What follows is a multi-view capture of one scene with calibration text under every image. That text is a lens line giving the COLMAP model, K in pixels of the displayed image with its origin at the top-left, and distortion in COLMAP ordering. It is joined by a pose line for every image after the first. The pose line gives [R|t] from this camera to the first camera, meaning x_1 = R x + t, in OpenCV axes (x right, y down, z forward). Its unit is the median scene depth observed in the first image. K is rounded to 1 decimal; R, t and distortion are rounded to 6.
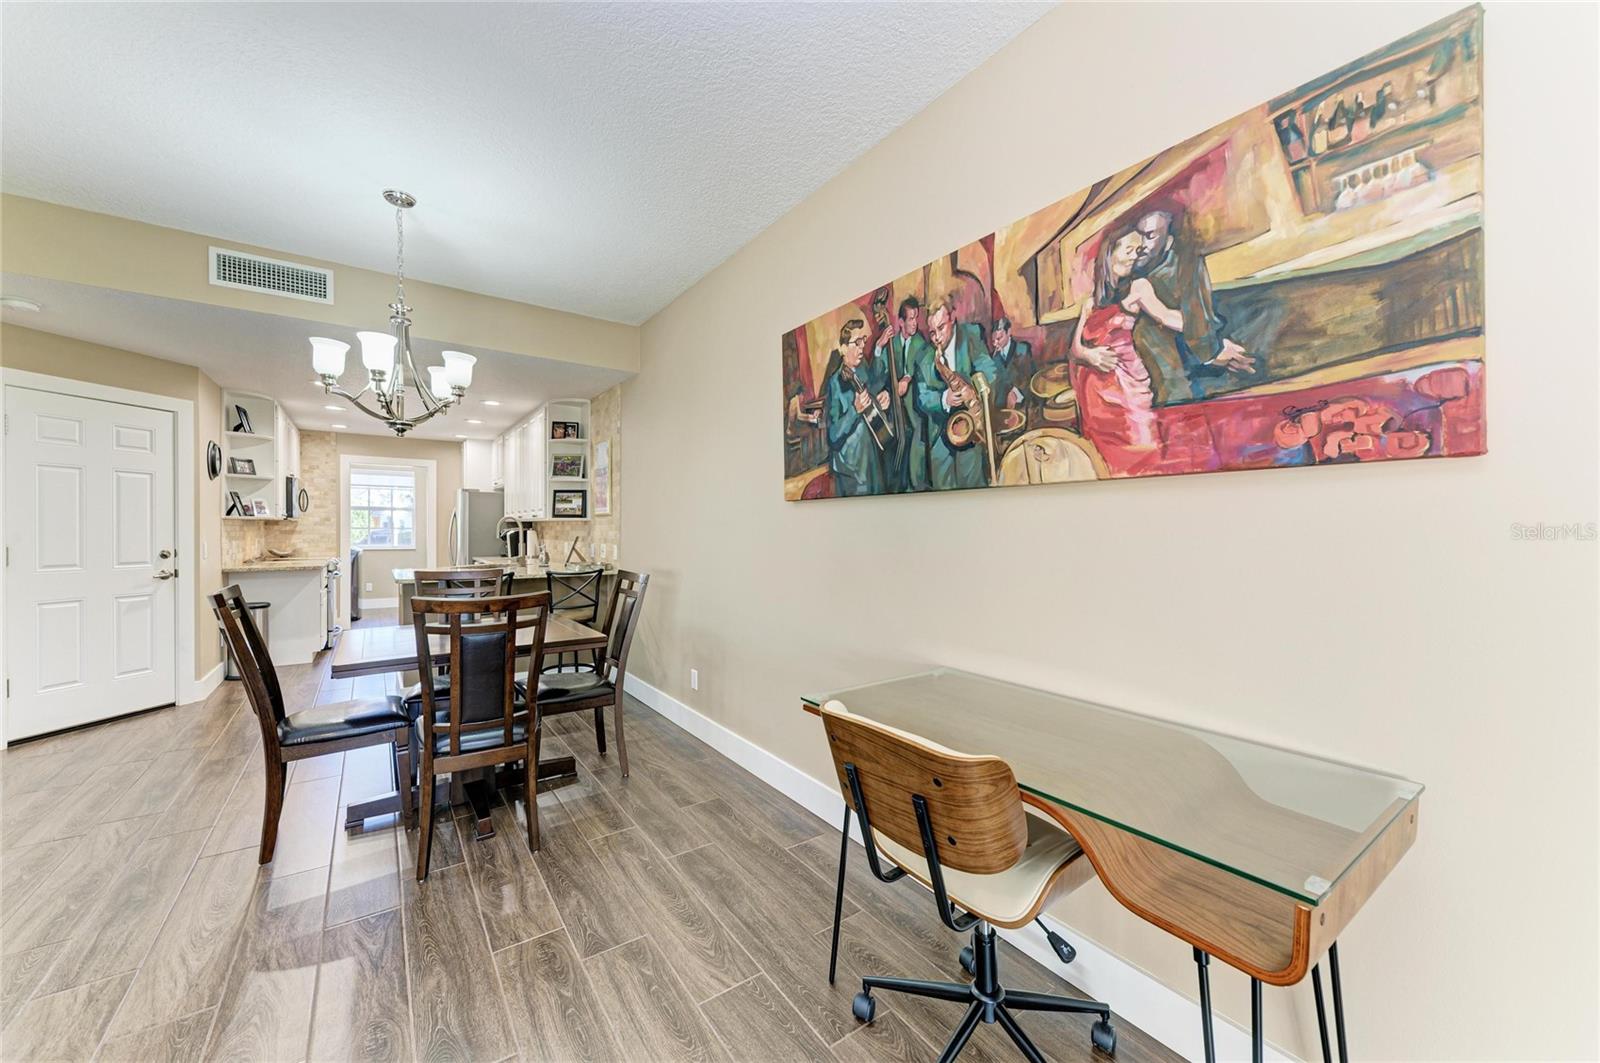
lens RADIAL K [[591.8, 0, 809.2], [0, 591.8, 535.0], [0, 0, 1]] dist [0.000609, -0.000373]
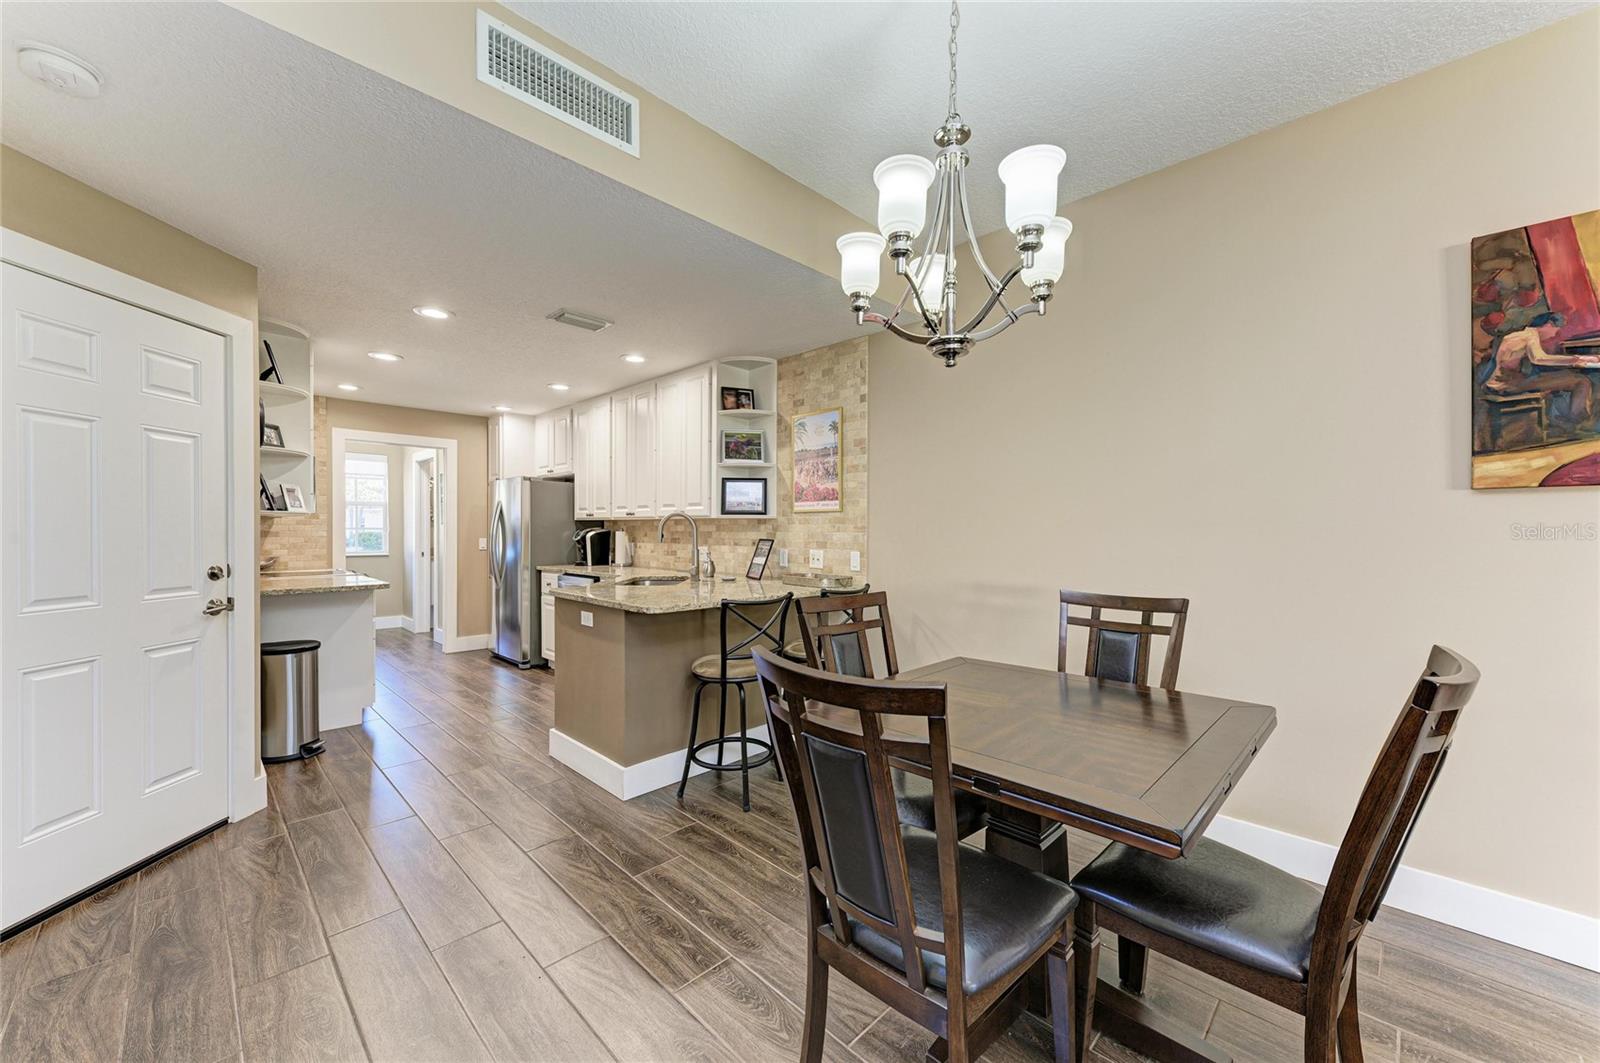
lens RADIAL K [[607.0, 0, 806.4], [0, 607.0, 535.1], [0, 0, 1]] dist [0.003238, -0.000128]
pose [[0.987081, -0.002219, 0.160209, -1.100593], [0.002186, 0.999998, 0.000385, -0.008591], [-0.160210, -0.000030, 0.987083, 0.548486]]
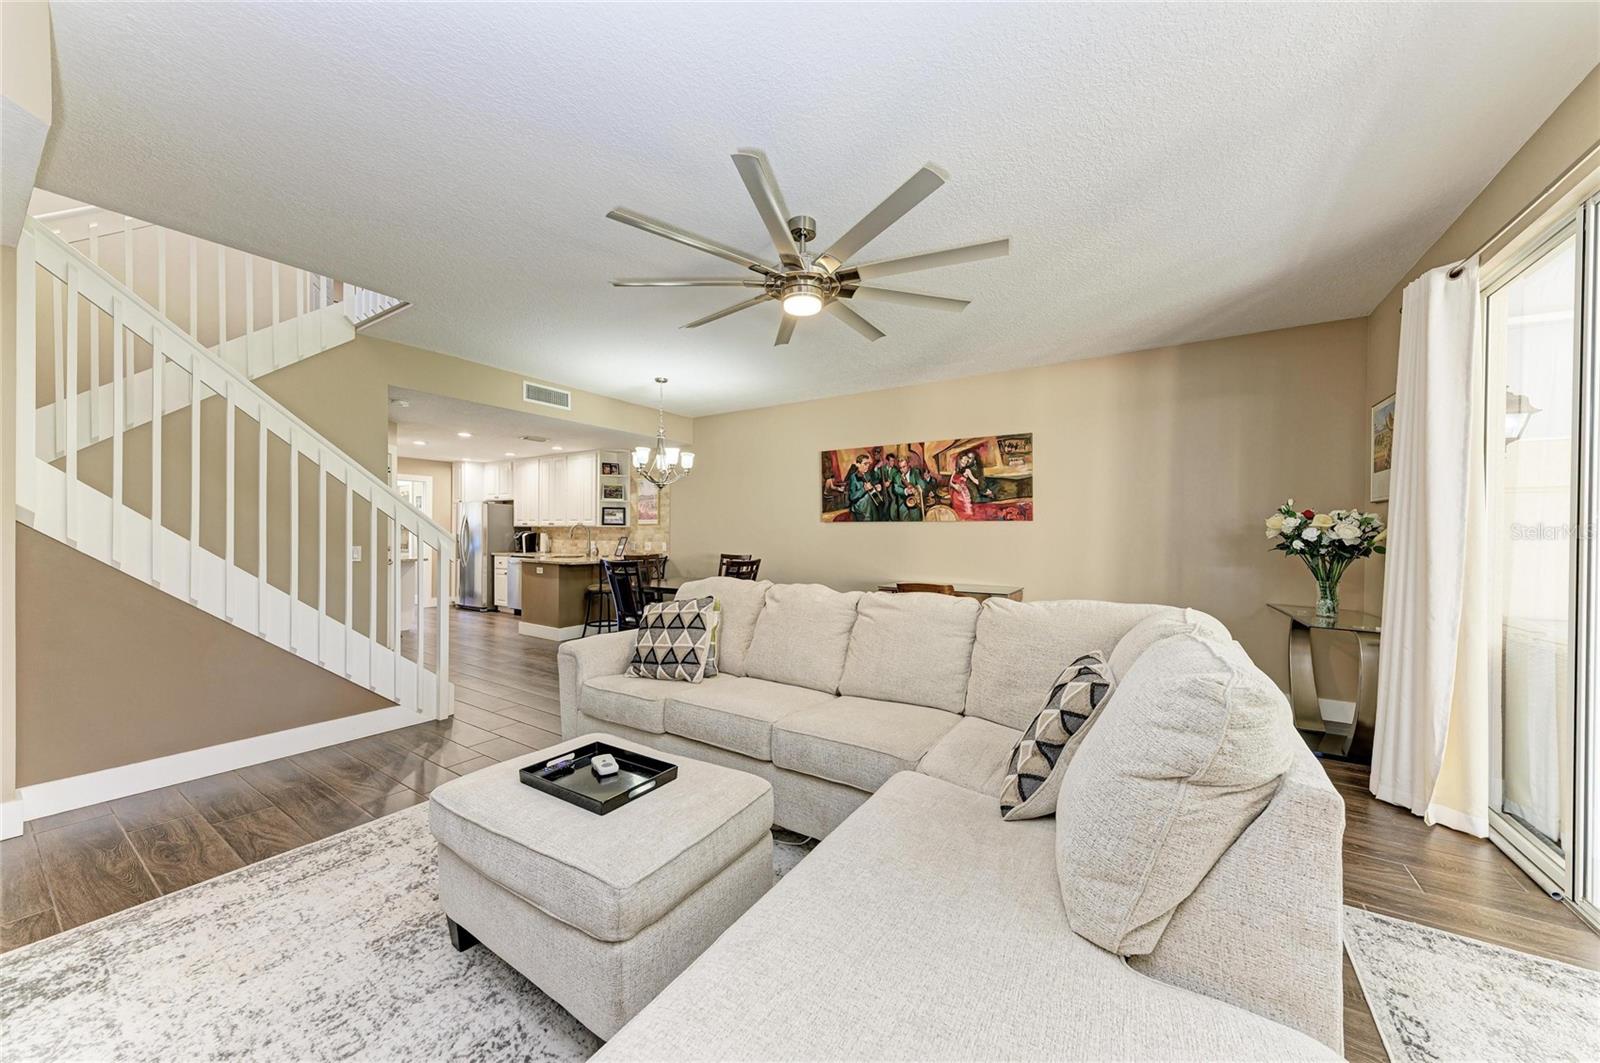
lens RADIAL K [[552.8, 0, 799.5], [0, 552.8, 534.7], [0, 0, 1]] dist [0.023179, -0.006994]
pose [[0.939345, 0.002771, 0.342964, -1.088210], [-0.000869, 0.999983, -0.005700, 0.007697], [-0.342974, 0.005056, 0.939331, -1.278574]]
